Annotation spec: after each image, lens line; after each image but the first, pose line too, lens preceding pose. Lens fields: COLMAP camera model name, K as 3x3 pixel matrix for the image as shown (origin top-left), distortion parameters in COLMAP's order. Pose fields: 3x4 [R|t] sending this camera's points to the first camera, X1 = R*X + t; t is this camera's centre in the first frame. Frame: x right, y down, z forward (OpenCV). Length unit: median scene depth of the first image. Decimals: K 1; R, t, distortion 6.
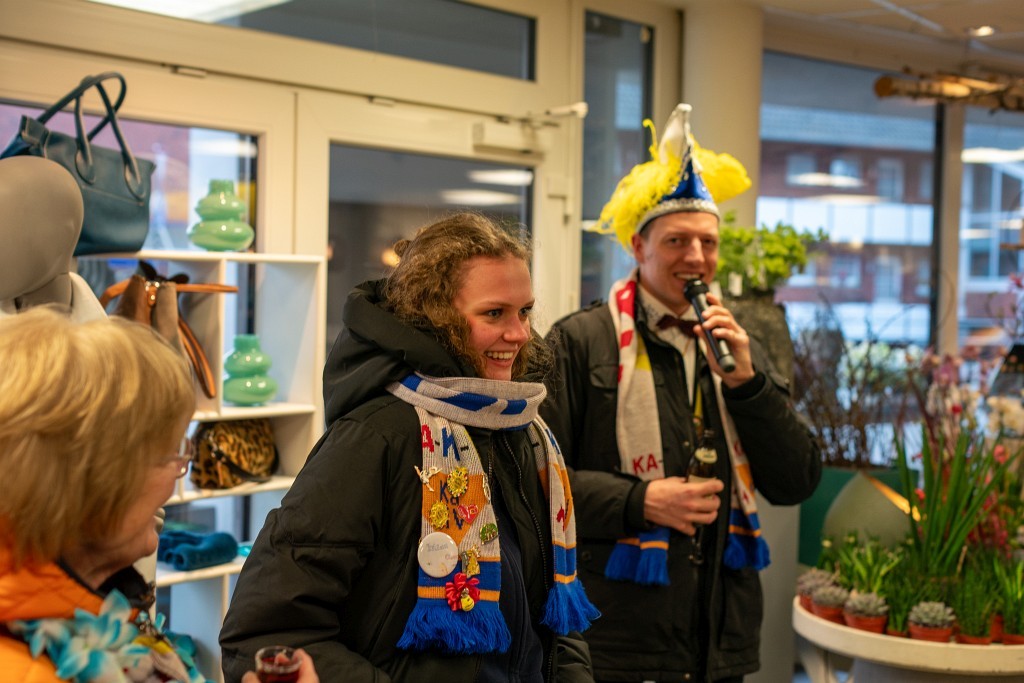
lens RADIAL K [[1382.8, 0, 512.3], [0, 1382.8, 343.2], [0, 0, 1]] dist [0.011365, 0.000000]
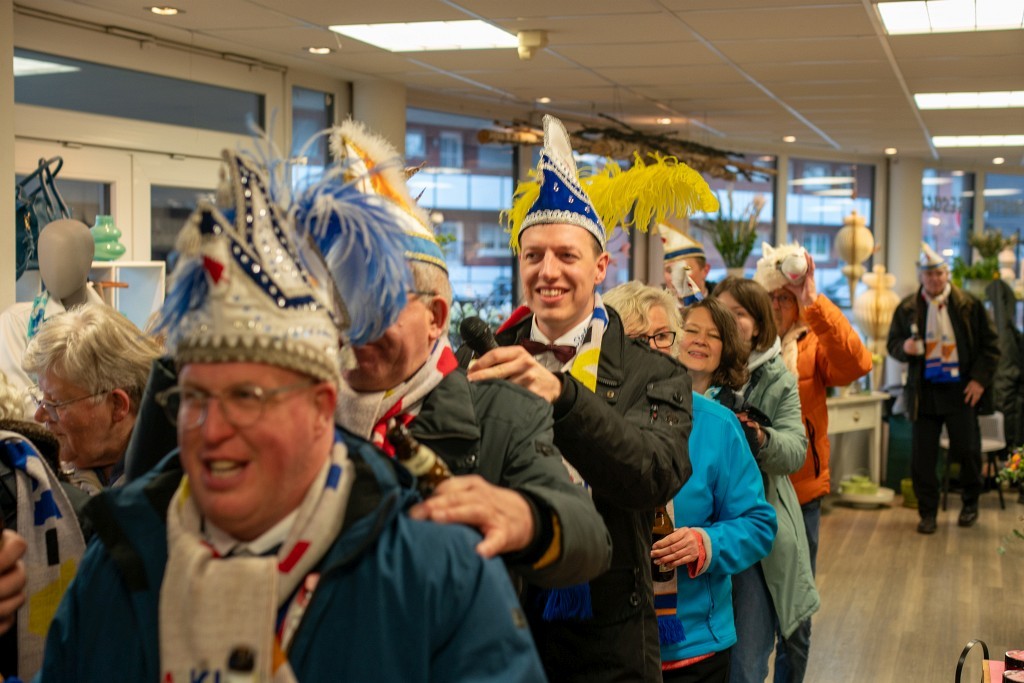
lens RADIAL K [[1382.8, 0, 512.0], [0, 1382.8, 339.9], [0, 0, 1]] dist [0.011365, 0.000000]
pose [[0.951009, -0.032834, 0.307413, -0.196981], [0.024478, 0.999220, 0.030999, -0.009866], [-0.308191, -0.021956, 0.951071, -0.511826]]
